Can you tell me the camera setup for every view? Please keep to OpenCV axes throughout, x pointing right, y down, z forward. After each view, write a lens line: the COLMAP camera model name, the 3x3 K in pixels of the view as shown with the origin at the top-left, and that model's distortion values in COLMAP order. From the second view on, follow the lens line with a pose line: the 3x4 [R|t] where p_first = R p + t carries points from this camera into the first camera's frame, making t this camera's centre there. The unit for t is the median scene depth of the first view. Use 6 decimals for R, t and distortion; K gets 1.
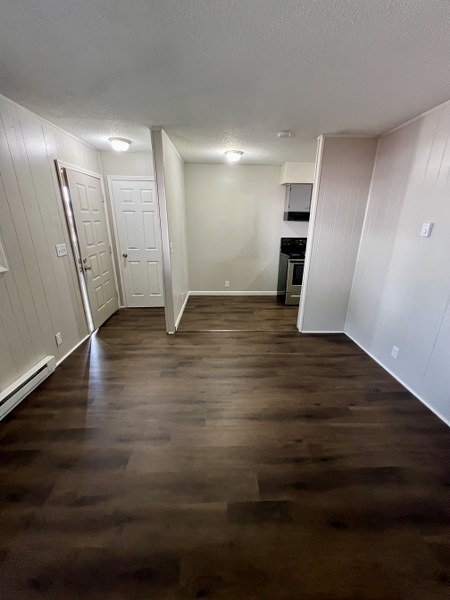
lens RADIAL K [[233.6, 0, 229.2], [0, 233.6, 298.5], [0, 0, 1]] dist [-0.001090, -0.000095]
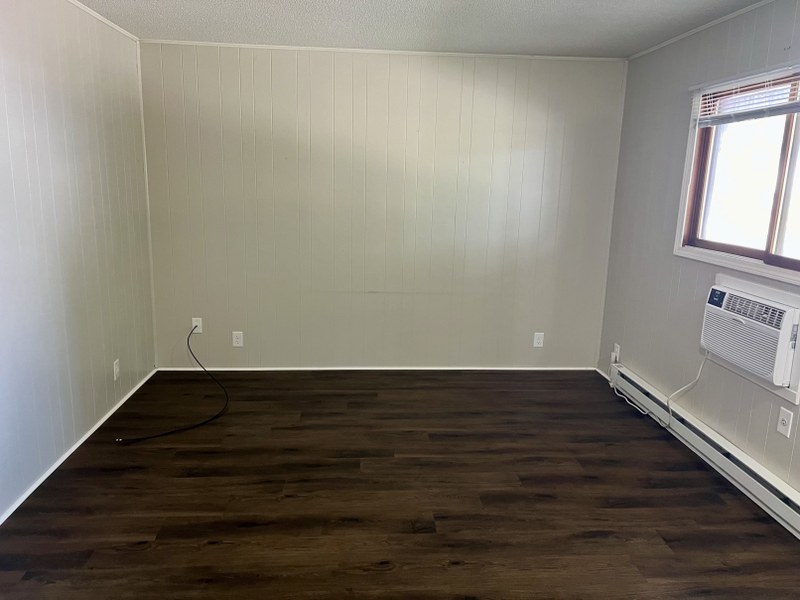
lens RADIAL K [[619.0, 0, 400.0], [0, 619.0, 300.0], [0, 0, 1]] dist [0.099081, 0.000436]
pose [[-0.999222, -0.023612, -0.031587, 0.051232], [-0.036427, 0.859516, 0.509808, -0.830430], [0.015112, 0.510562, -0.859708, 2.322907]]
